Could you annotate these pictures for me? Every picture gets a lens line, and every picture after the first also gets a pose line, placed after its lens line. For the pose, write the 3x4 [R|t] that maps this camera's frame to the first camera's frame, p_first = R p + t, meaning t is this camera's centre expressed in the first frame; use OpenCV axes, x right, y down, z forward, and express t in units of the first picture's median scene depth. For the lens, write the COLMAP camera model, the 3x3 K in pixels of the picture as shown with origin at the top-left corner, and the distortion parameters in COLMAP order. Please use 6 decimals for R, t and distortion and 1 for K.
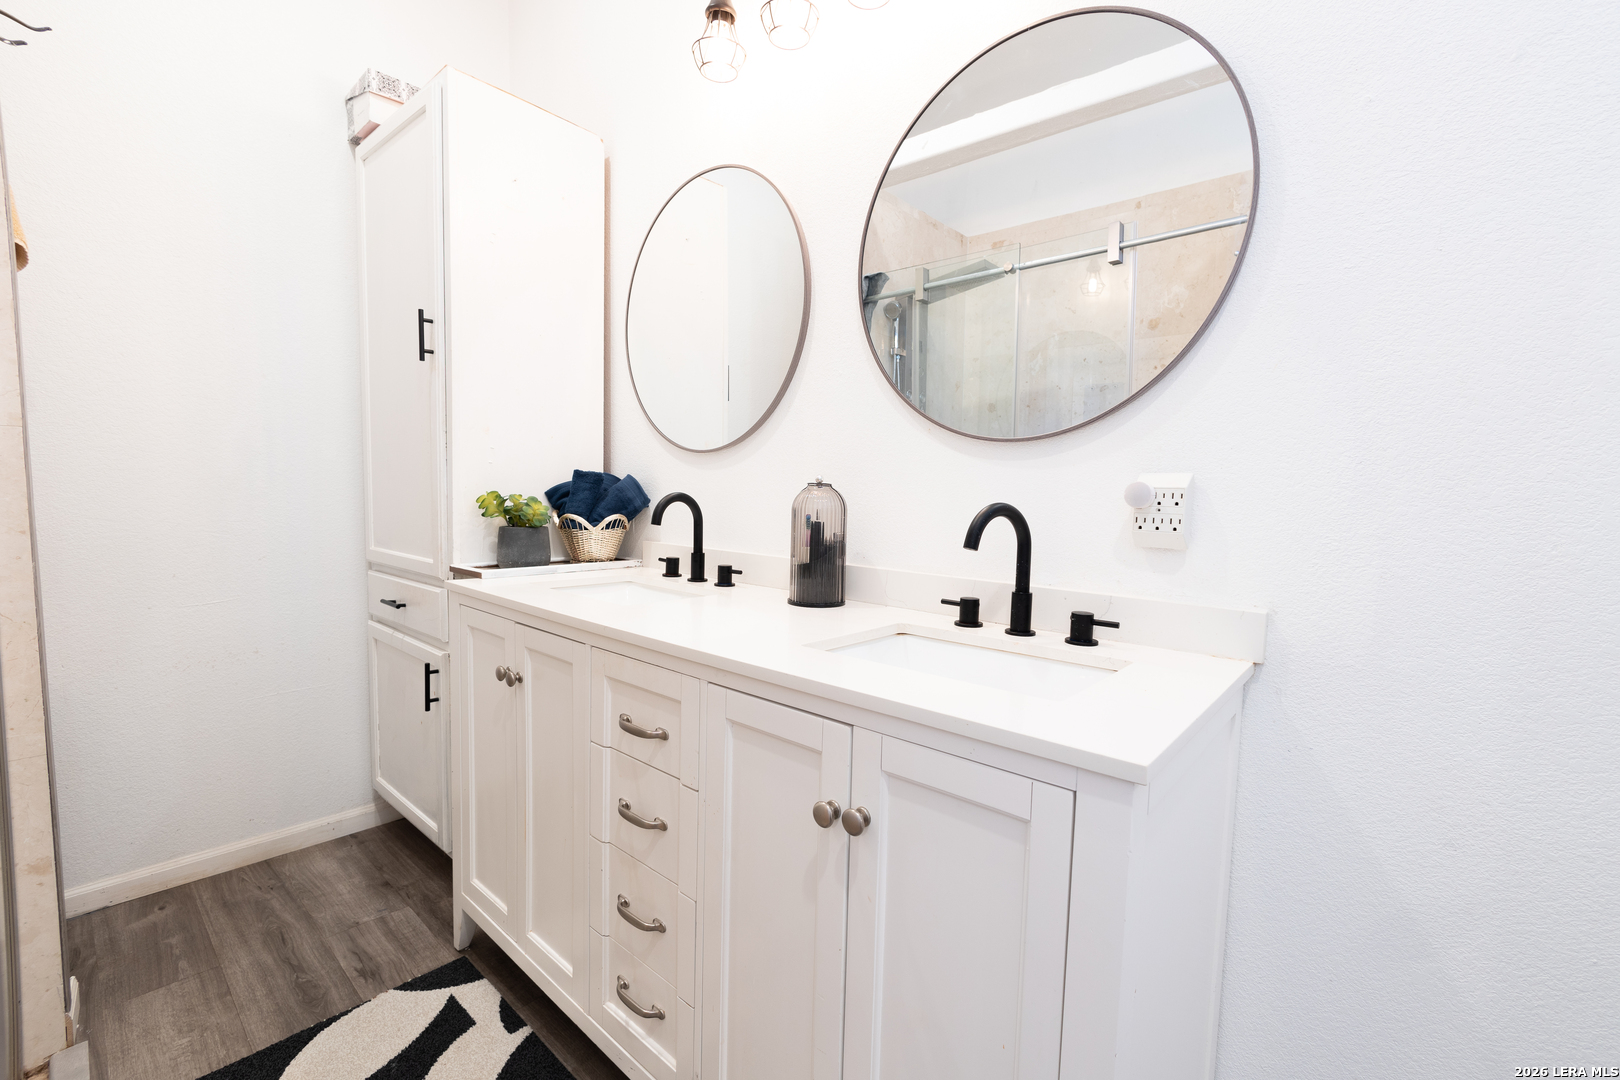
lens RADIAL K [[692.4, 0, 809.9], [0, 692.4, 539.0], [0, 0, 1]] dist [-0.003745, 0.000535]
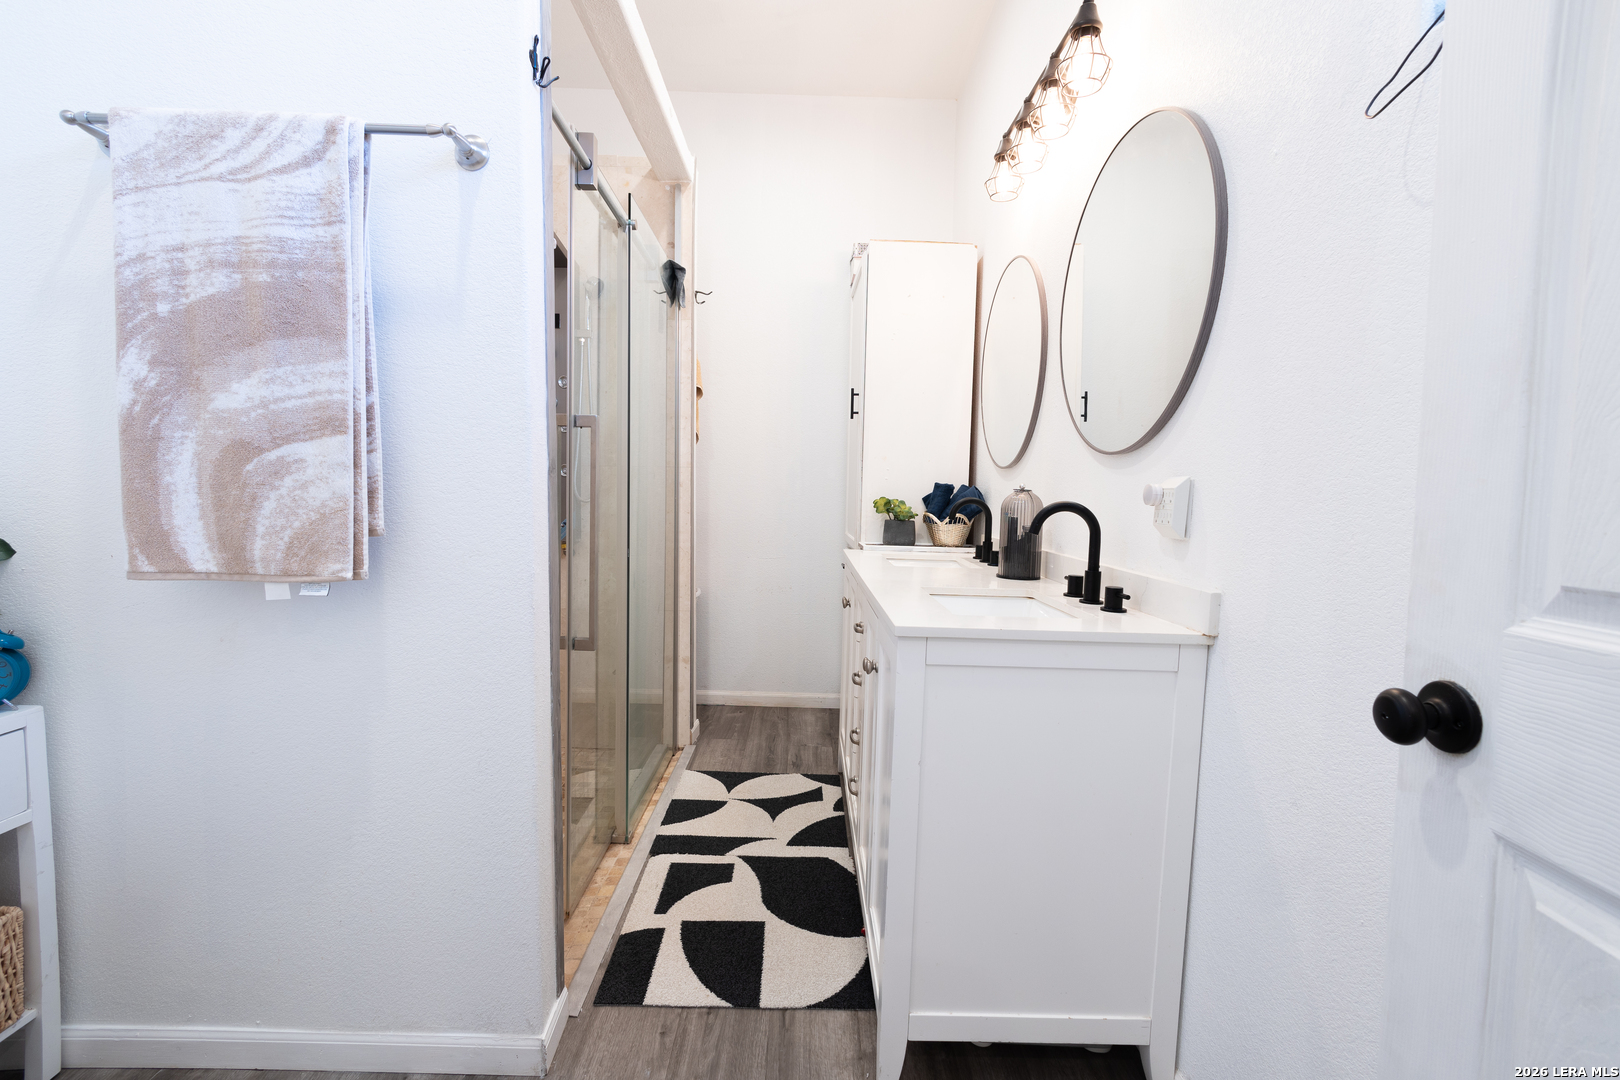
lens RADIAL K [[692.4, 0, 809.7], [0, 692.4, 540.5], [0, 0, 1]] dist [-0.003745, 0.000535]
pose [[0.669522, 0.047710, -0.741259, 0.618252], [-0.063400, 0.997964, 0.006969, 0.030353], [0.740082, 0.042330, 0.671183, -0.182794]]
